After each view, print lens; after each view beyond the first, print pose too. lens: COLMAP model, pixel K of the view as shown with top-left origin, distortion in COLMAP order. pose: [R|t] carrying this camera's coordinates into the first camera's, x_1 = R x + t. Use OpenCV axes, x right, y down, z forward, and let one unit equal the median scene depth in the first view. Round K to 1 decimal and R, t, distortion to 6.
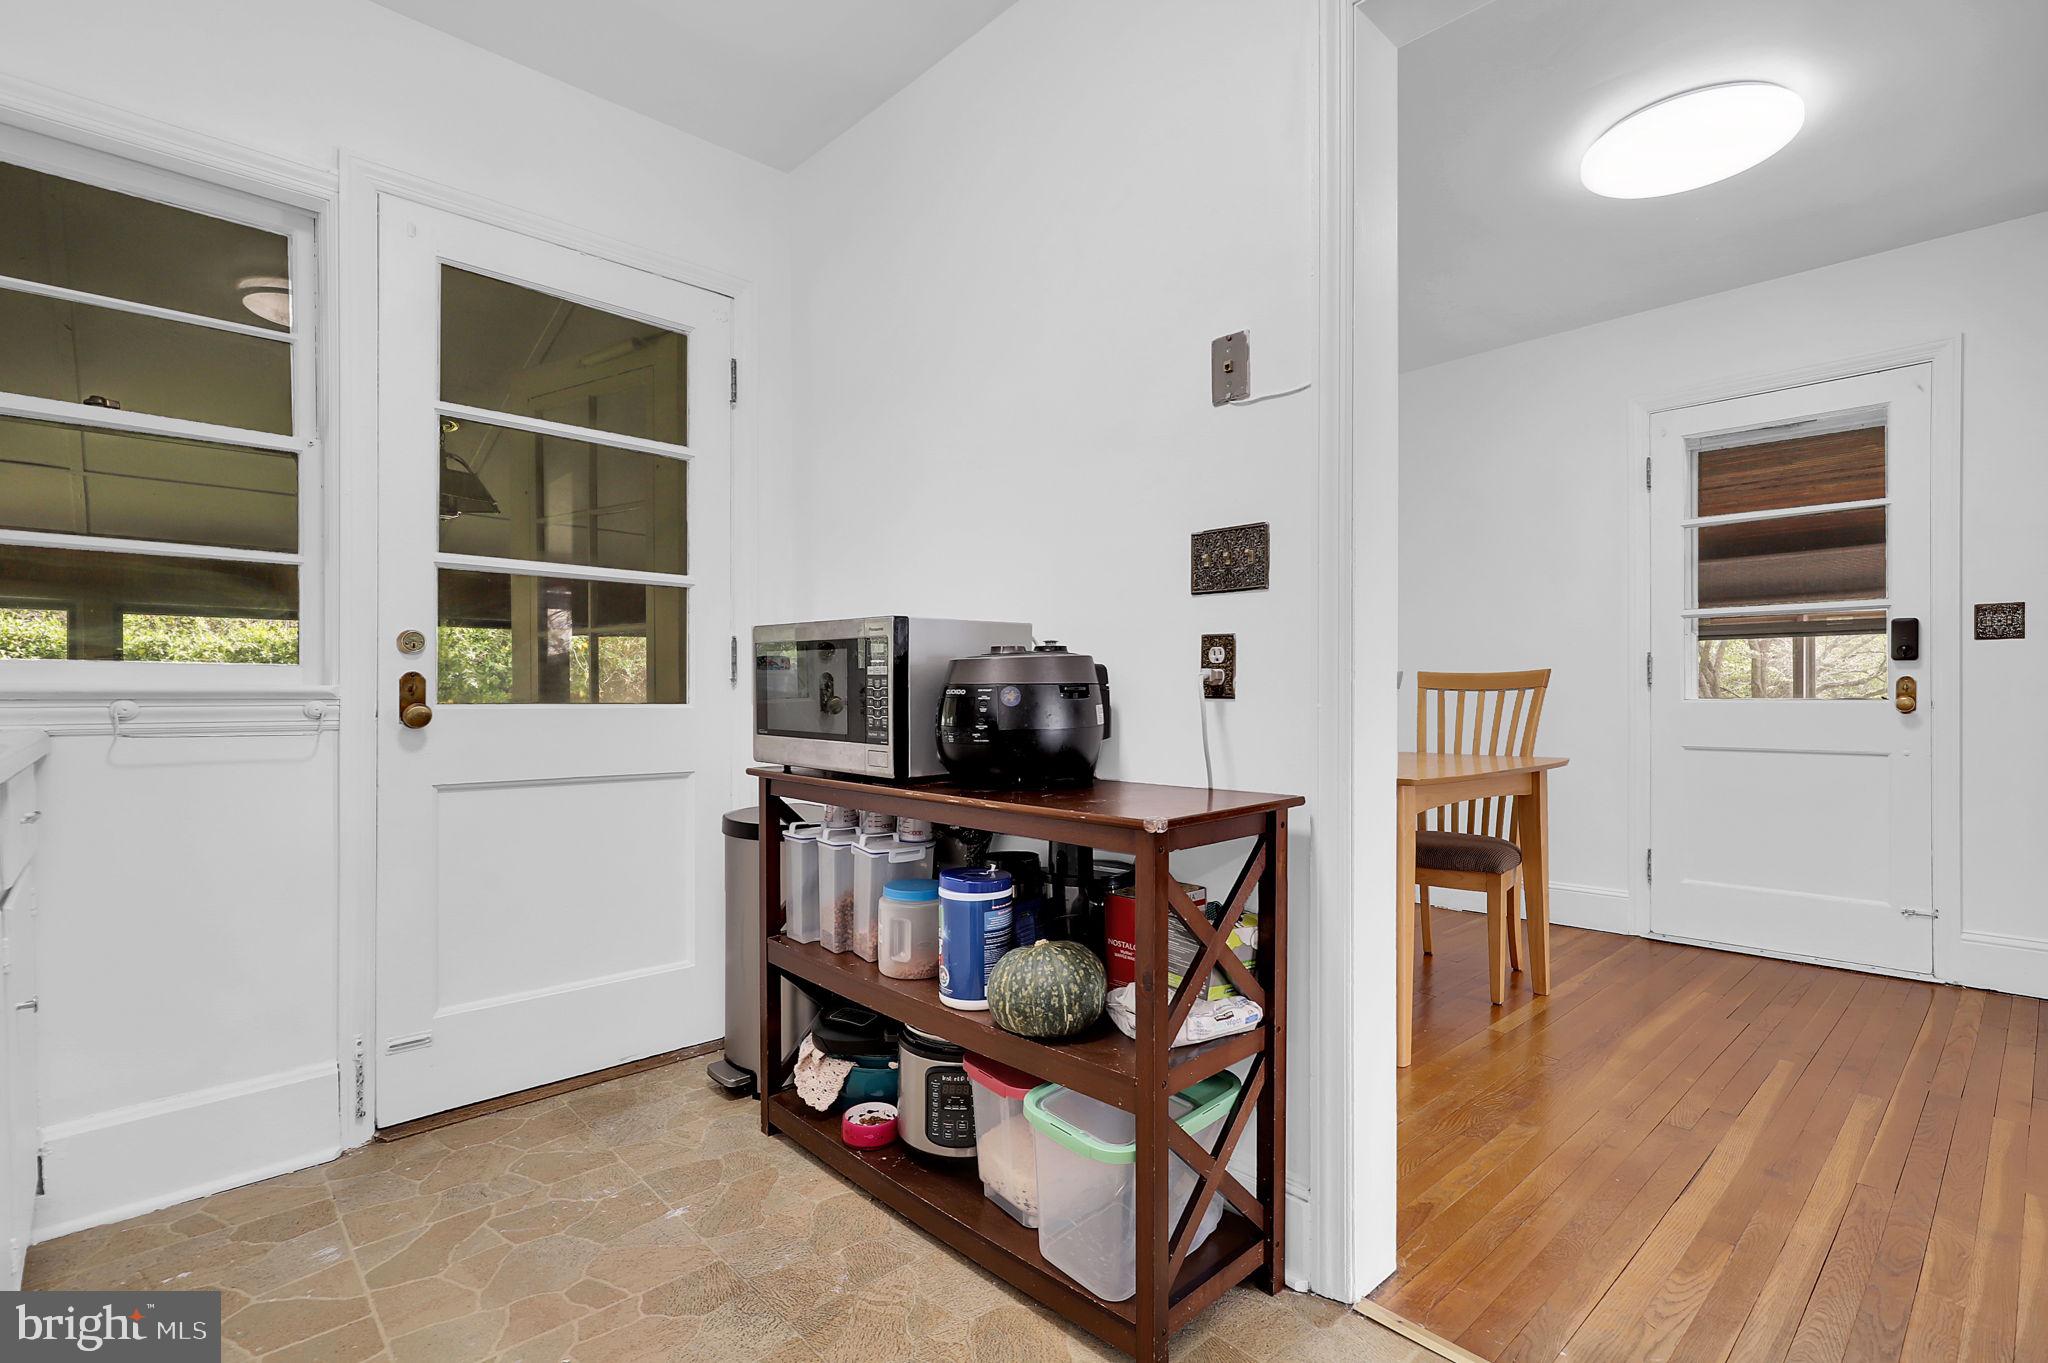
lens RADIAL K [[955.7, 0, 1028.9], [0, 955.7, 693.1], [0, 0, 1]] dist [0.000465, -0.000928]
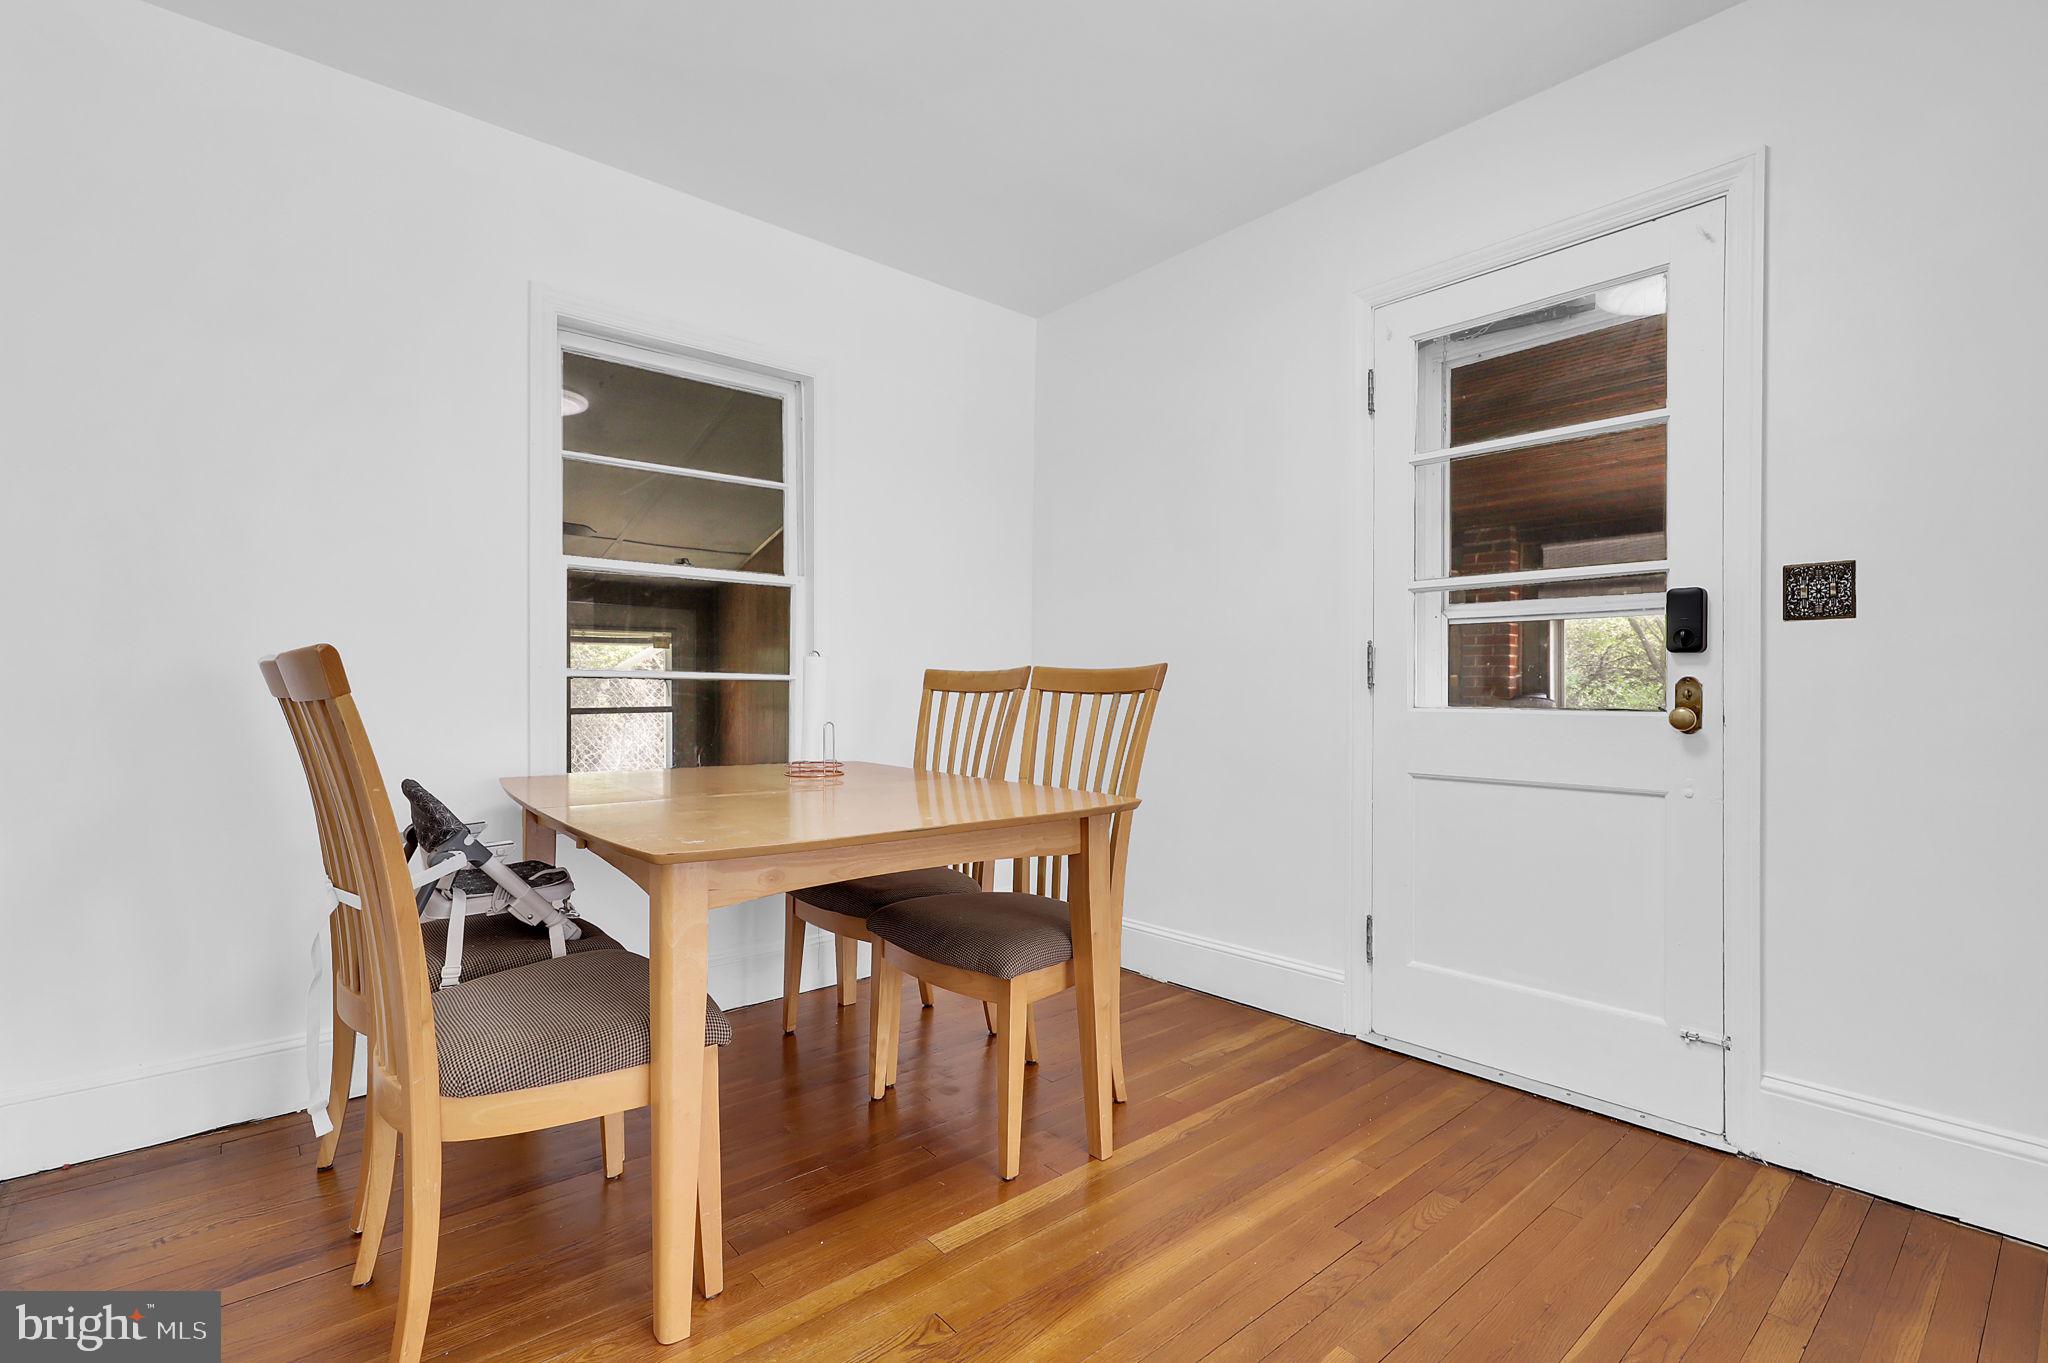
lens RADIAL K [[923.9, 0, 1030.6], [0, 923.9, 677.1], [0, 0, 1]] dist [0.001732, -0.002167]
pose [[0.998906, 0.003248, -0.046641, 0.284935], [-0.003507, 0.999979, -0.005474, -0.007073], [0.046622, 0.005632, 0.998897, 0.197480]]
